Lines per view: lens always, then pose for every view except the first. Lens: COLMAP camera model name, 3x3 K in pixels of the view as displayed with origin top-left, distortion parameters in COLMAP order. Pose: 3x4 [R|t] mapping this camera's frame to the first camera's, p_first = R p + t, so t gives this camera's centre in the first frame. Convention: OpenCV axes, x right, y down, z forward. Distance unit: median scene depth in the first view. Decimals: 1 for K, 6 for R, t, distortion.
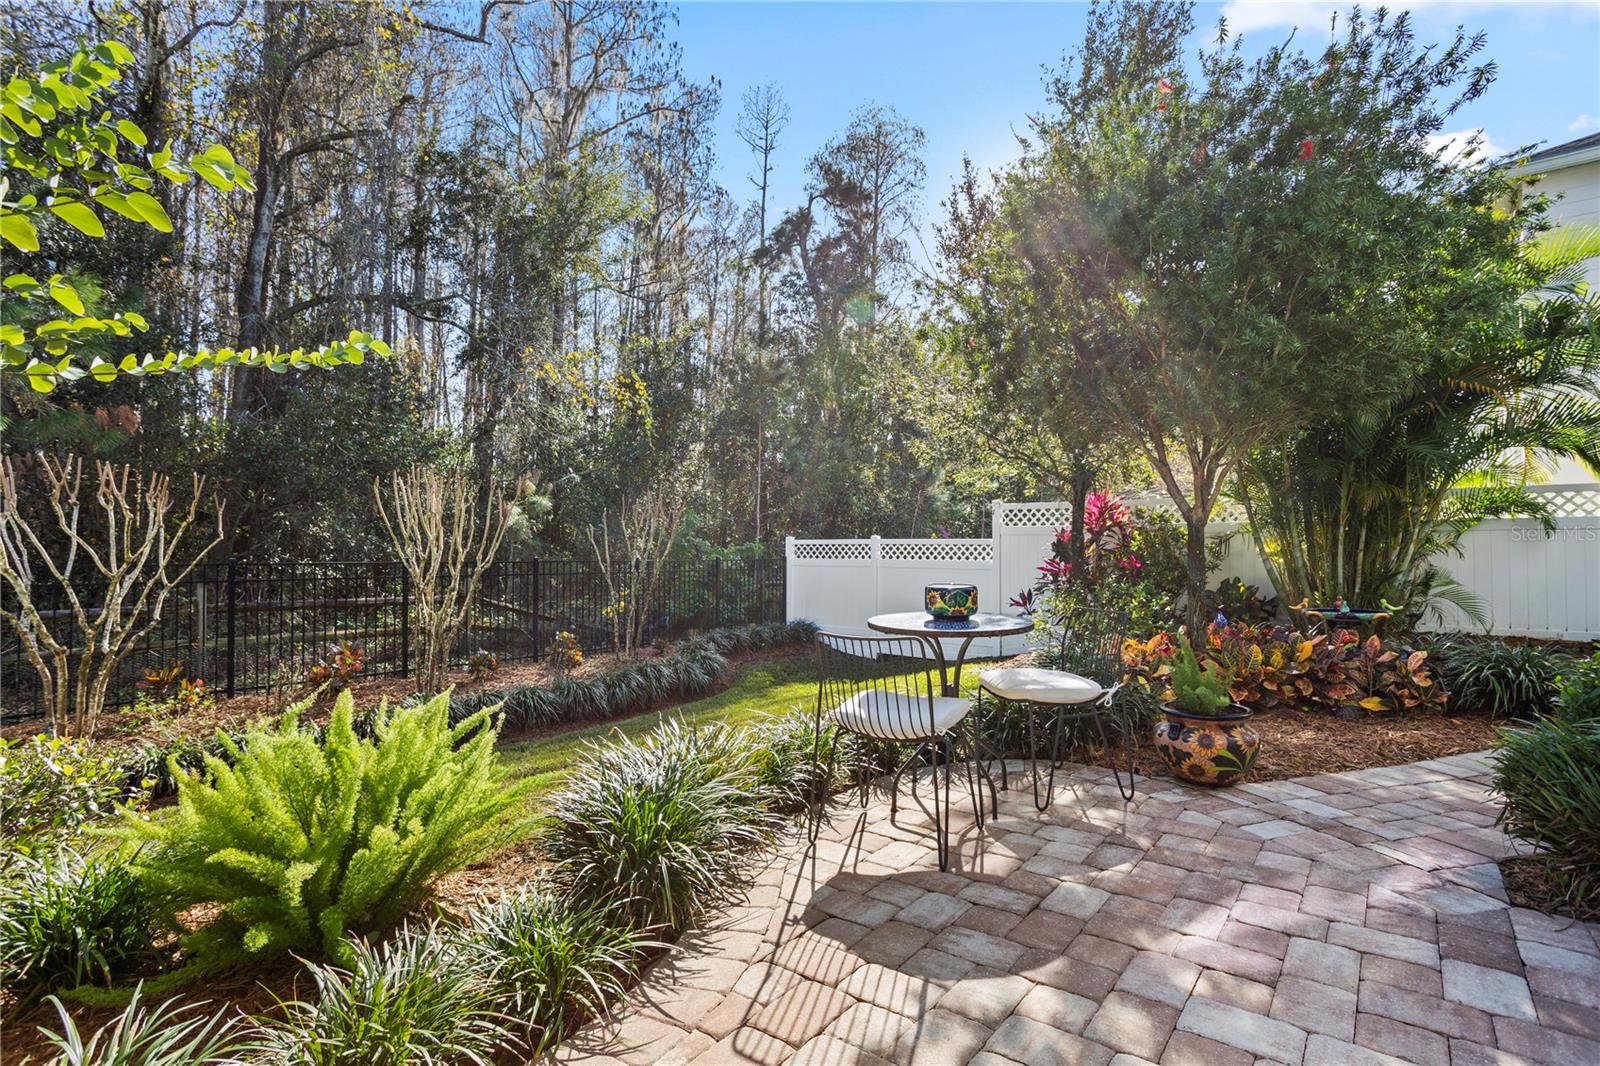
lens RADIAL K [[799.3, 0, 796.5], [0, 799.3, 552.2], [0, 0, 1]] dist [0.000640, 0.000308]
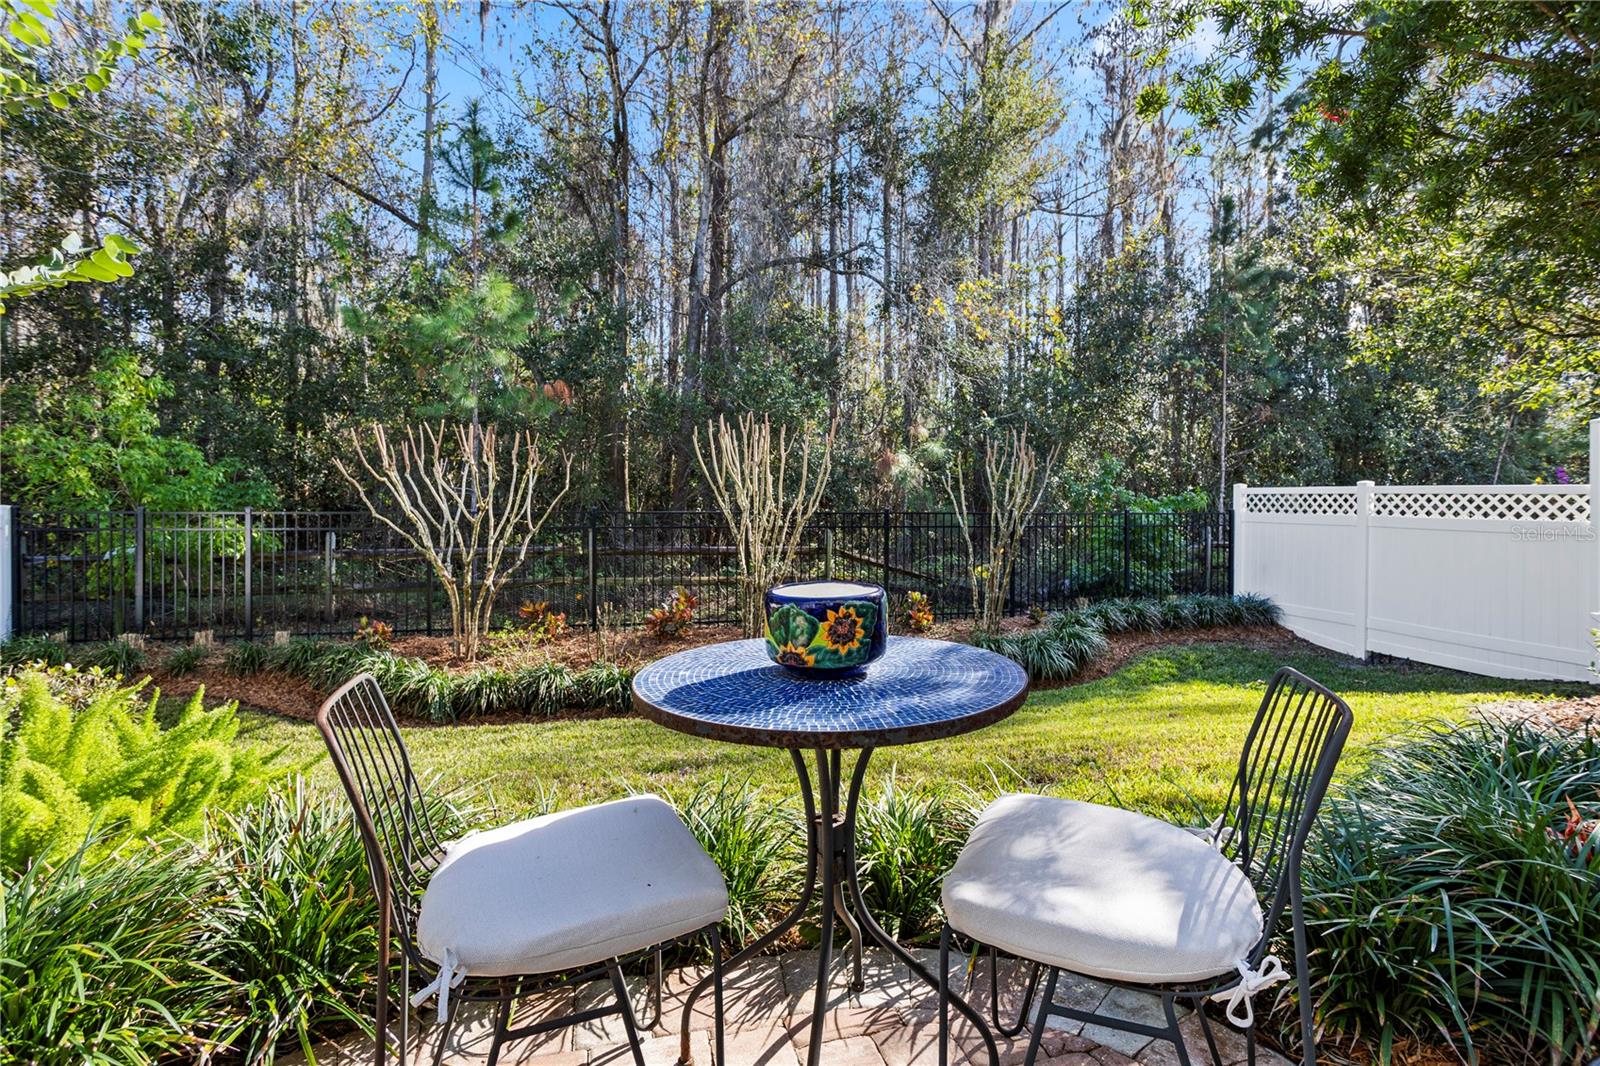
lens RADIAL K [[806.0, 0, 800.4], [0, 806.0, 505.4], [0, 0, 1]] dist [-0.000138, 0.000324]
pose [[0.818821, 0.006914, -0.574007, 0.095328], [-0.005108, 0.999976, 0.004759, -0.000468], [0.574026, -0.000964, 0.818837, 0.141522]]
